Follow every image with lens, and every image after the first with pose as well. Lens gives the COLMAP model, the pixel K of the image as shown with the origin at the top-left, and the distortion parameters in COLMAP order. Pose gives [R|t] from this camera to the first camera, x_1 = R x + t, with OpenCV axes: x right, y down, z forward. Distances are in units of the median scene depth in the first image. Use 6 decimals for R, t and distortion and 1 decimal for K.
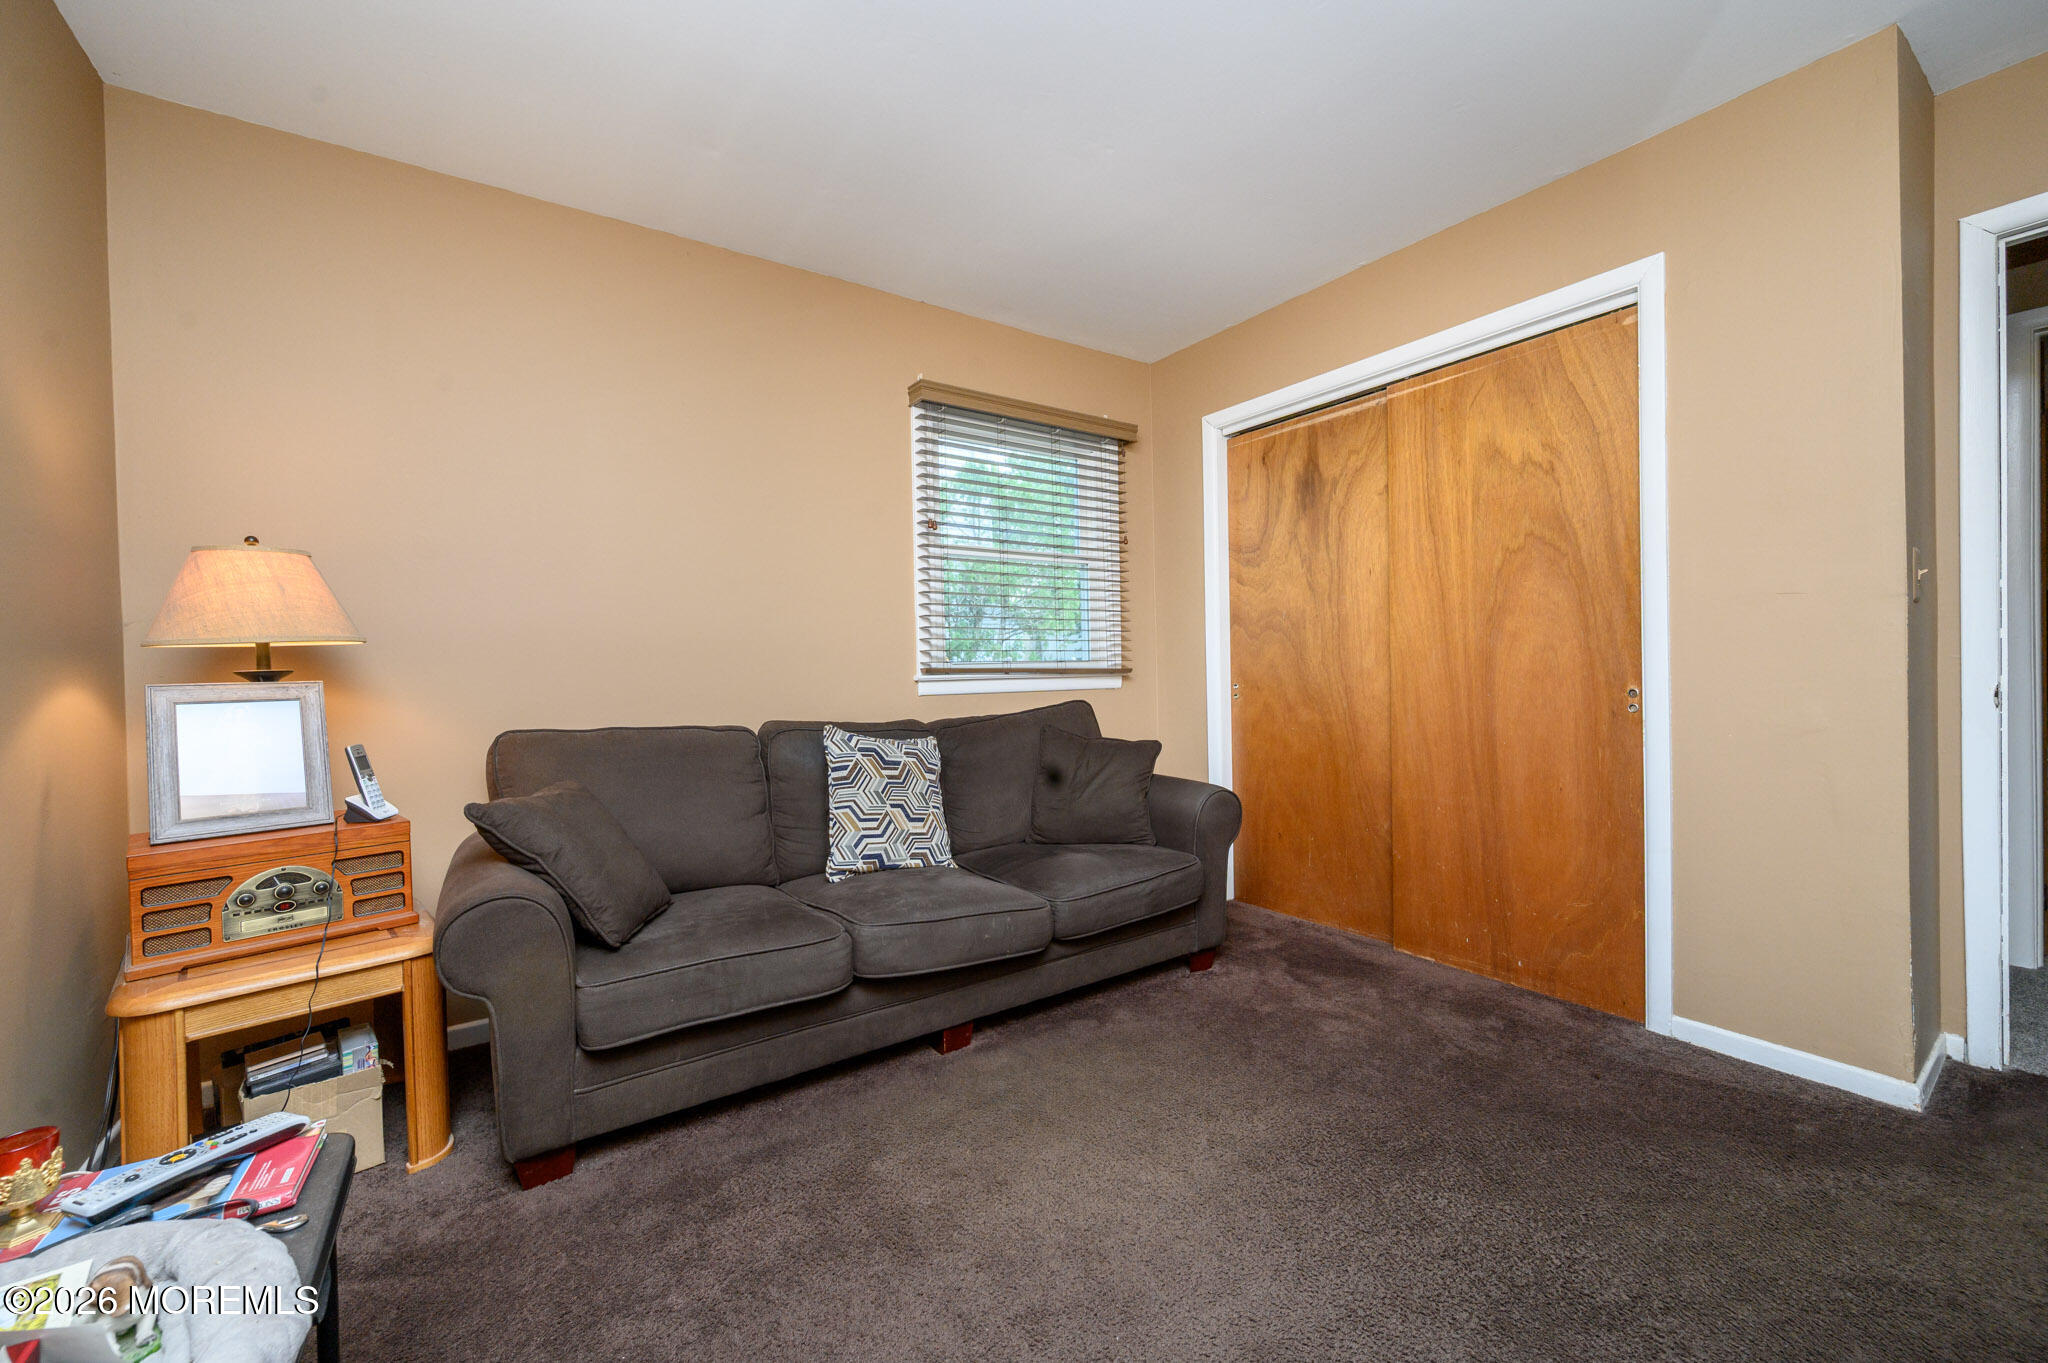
lens RADIAL K [[815.1, 0, 1011.4], [0, 815.1, 680.0], [0, 0, 1]] dist [-0.006912, -0.000154]
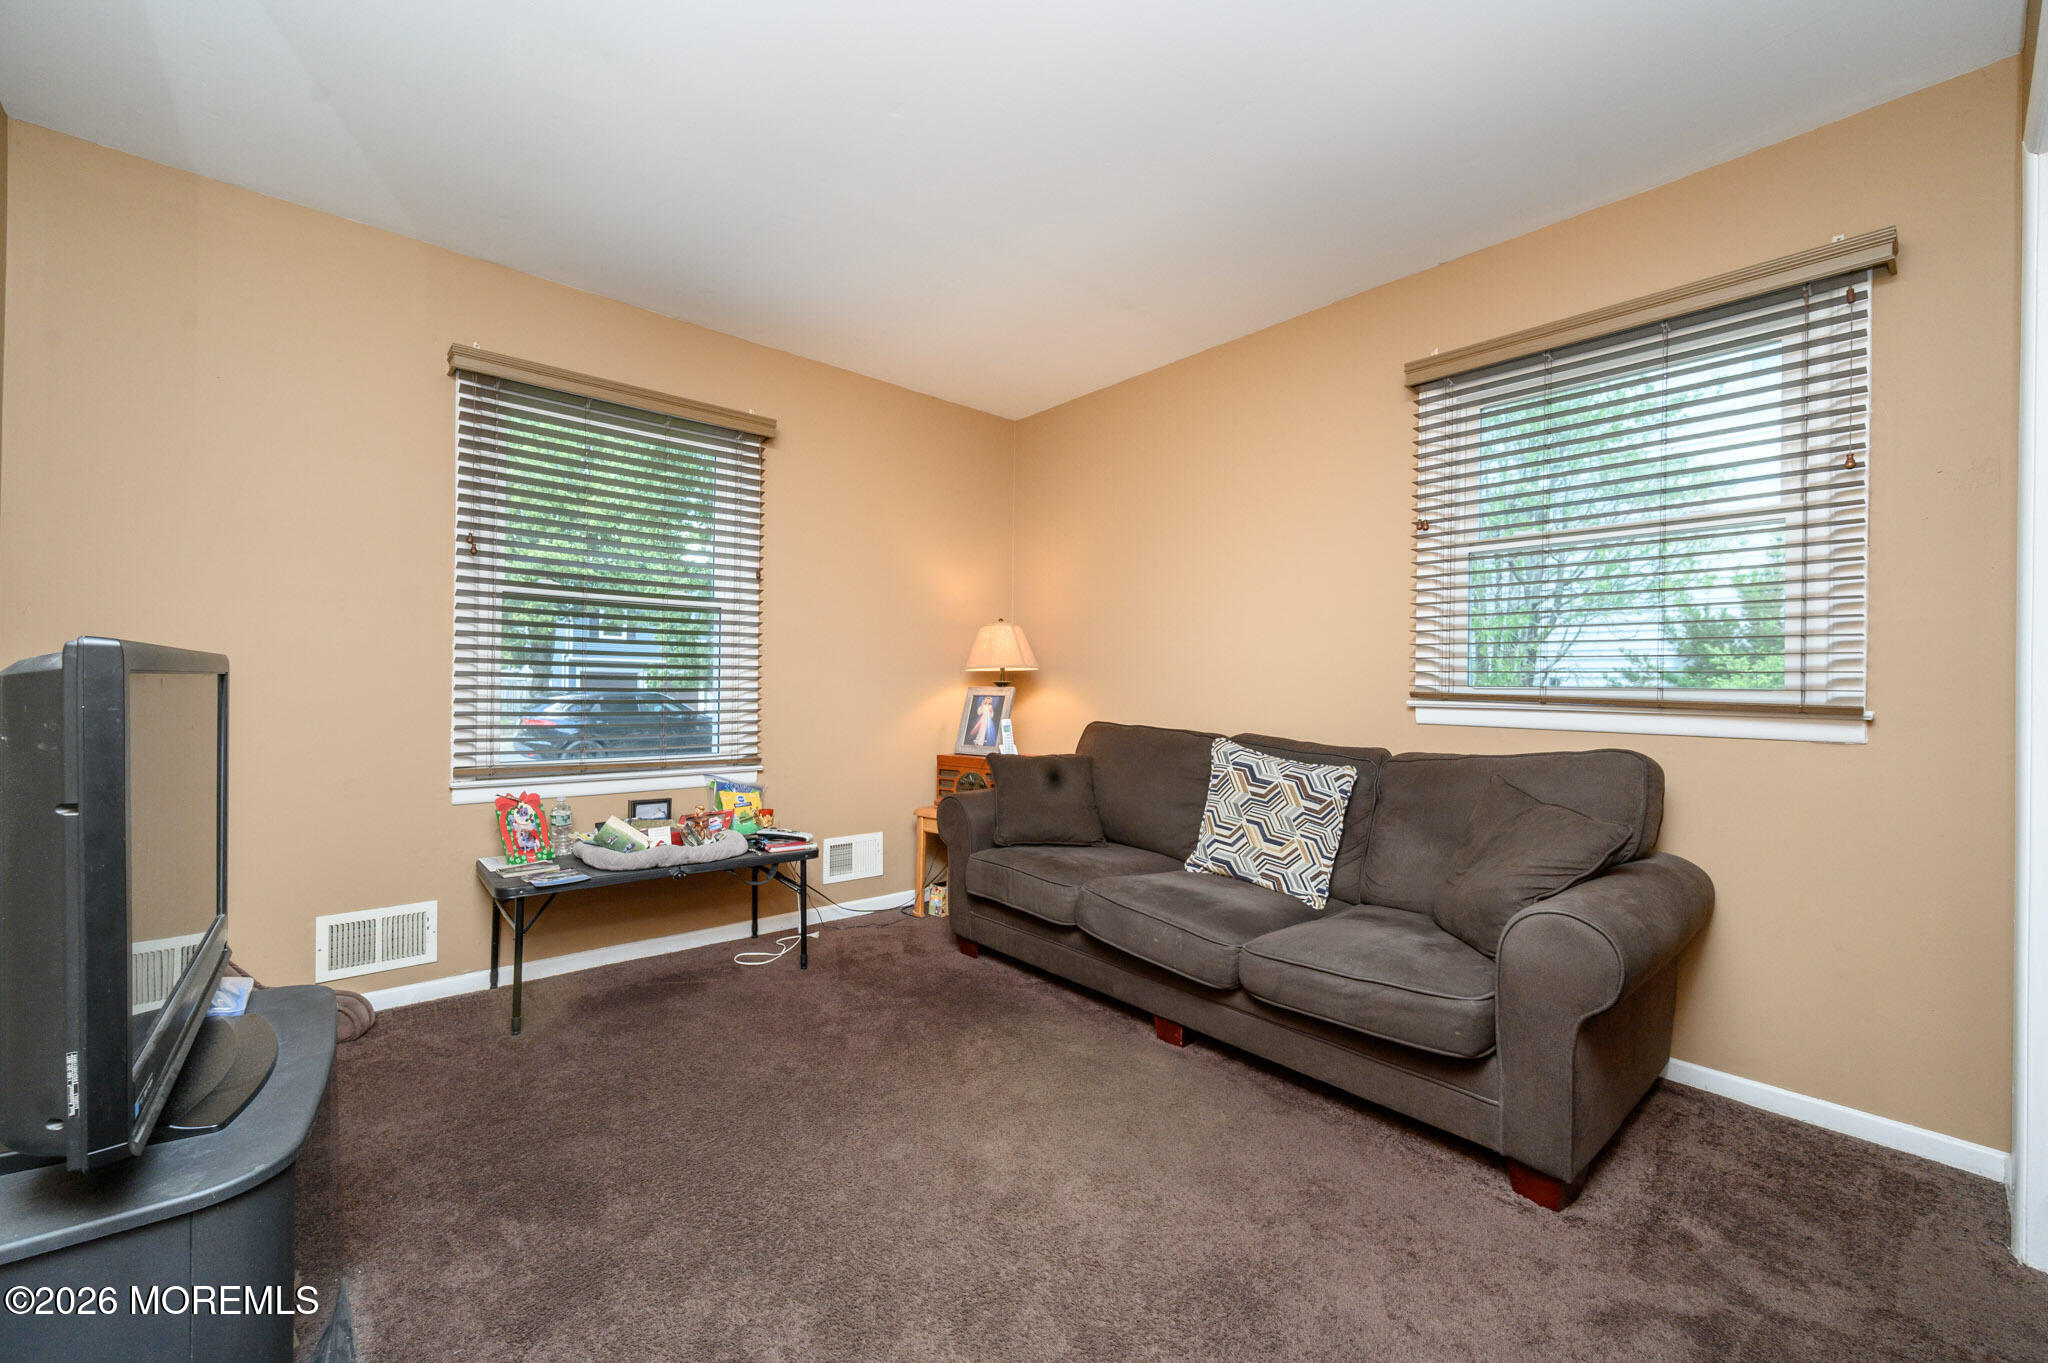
lens RADIAL K [[815.1, 0, 1011.4], [0, 815.1, 680.0], [0, 0, 1]] dist [-0.006912, -0.000154]
pose [[0.092602, 0.012953, -0.995619, 0.870077], [-0.030995, 0.999468, 0.010121, -0.027645], [0.995221, 0.029922, 0.092954, 0.599640]]
